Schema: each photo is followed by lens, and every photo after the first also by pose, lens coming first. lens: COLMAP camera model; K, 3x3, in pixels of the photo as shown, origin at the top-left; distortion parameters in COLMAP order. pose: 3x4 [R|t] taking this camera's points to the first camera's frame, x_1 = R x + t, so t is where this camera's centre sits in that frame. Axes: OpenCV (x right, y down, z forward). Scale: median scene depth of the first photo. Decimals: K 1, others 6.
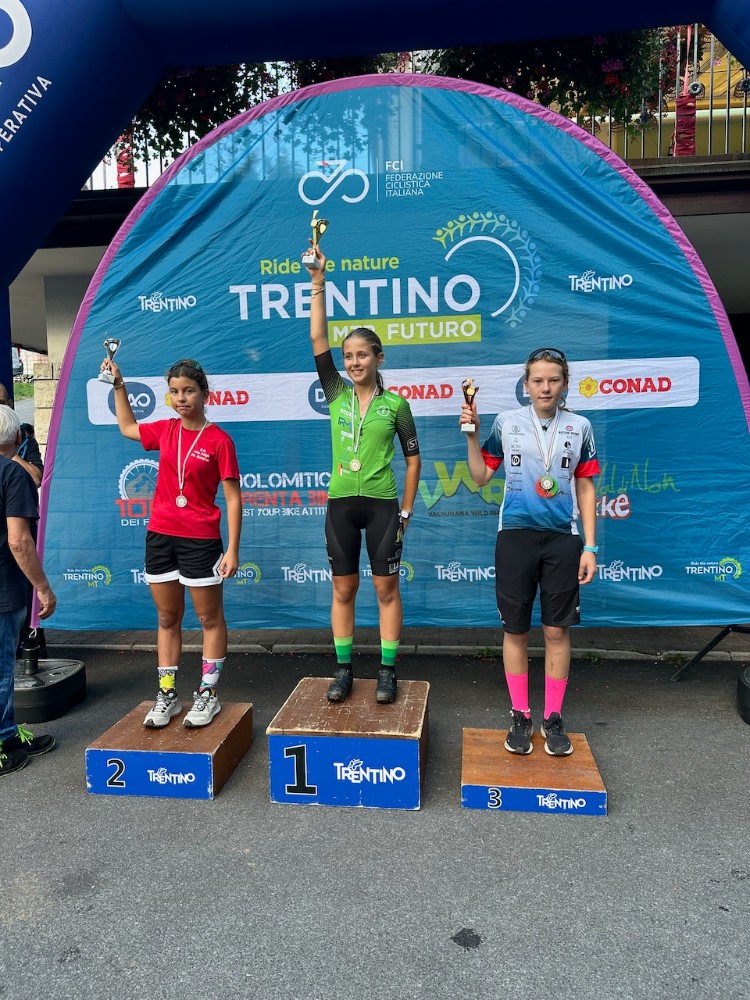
lens RADIAL K [[697.6, 0, 374.7], [0, 697.6, 507.3], [0, 0, 1]] dist [0.155761, -0.308986]
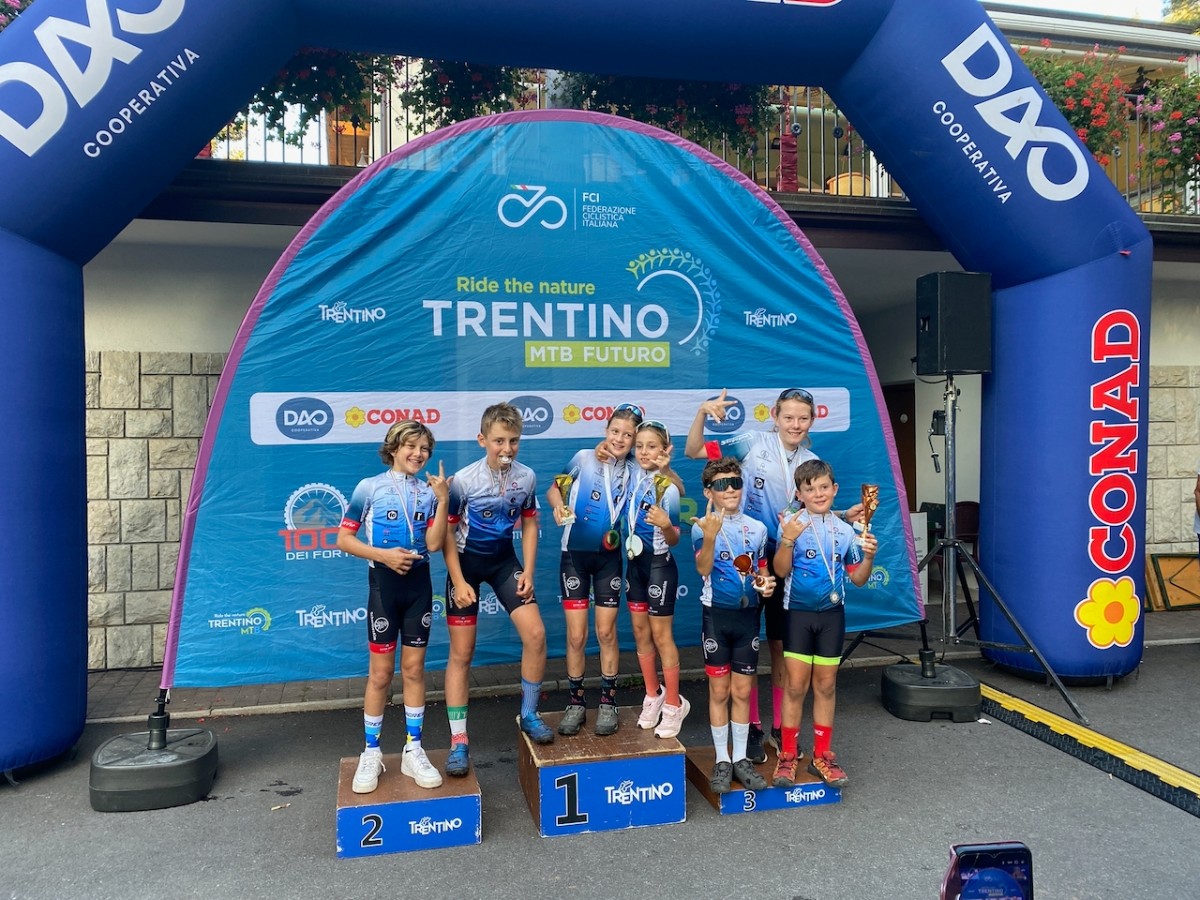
lens RADIAL K [[913.7, 0, 592.4], [0, 913.7, 437.7], [0, 0, 1]] dist [0.188635, -0.492669]
pose [[0.937759, 0.004800, 0.347255, -0.427208], [0.025088, 0.996356, -0.081524, -0.023035], [-0.346381, 0.085162, 0.934220, -0.220135]]
